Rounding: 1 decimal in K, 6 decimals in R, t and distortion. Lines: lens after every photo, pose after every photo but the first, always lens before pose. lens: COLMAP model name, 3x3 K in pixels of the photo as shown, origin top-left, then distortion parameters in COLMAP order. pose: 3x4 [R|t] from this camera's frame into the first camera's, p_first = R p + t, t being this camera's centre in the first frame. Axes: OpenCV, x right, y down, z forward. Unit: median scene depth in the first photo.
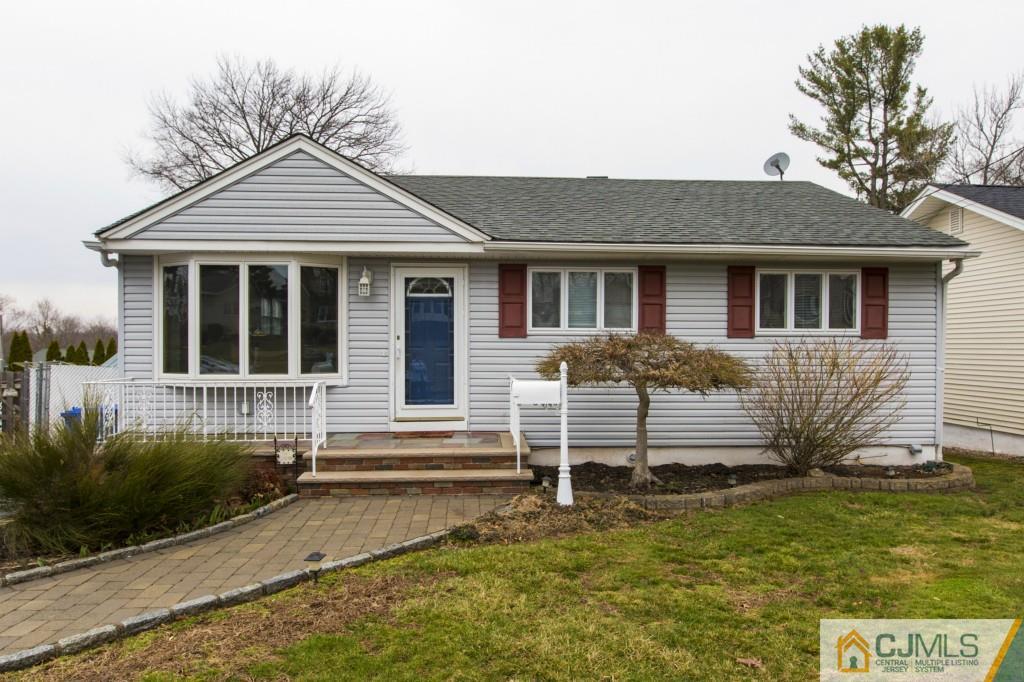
lens RADIAL K [[684.8, 0, 538.5], [0, 684.8, 370.7], [0, 0, 1]] dist [0.000297, 0.004383]
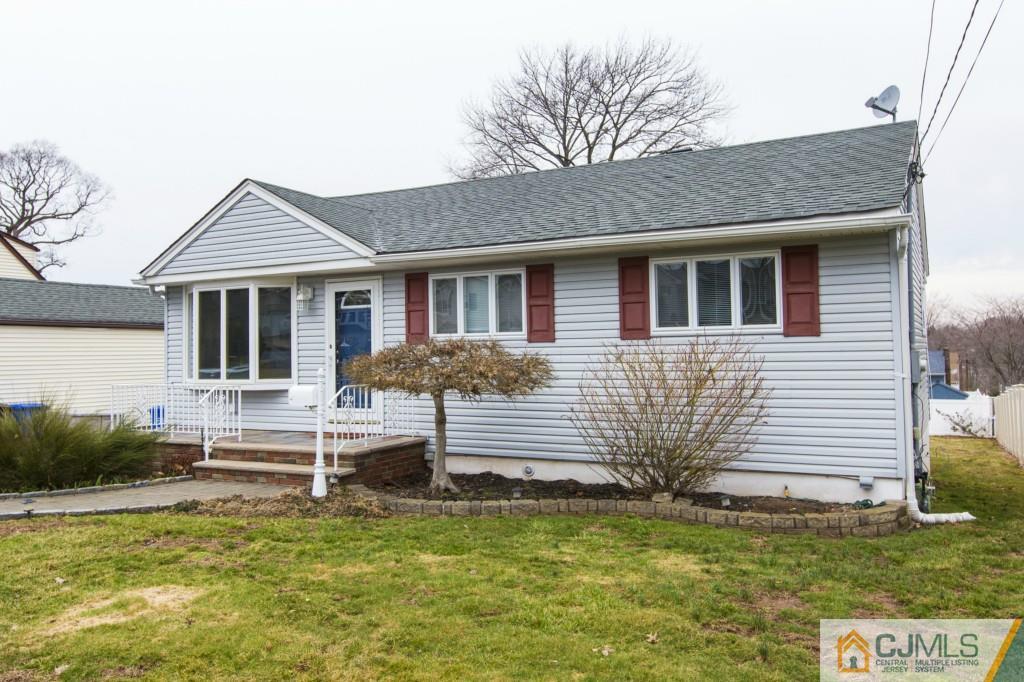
lens RADIAL K [[859.7, 0, 512.0], [0, 859.7, 341.0], [0, 0, 1]] dist [-0.002420, 0.000947]
pose [[0.838015, -0.021770, -0.545213, 0.786820], [-0.002266, 0.999056, -0.043373, 0.001900], [0.545643, 0.037583, 0.837175, 0.001432]]
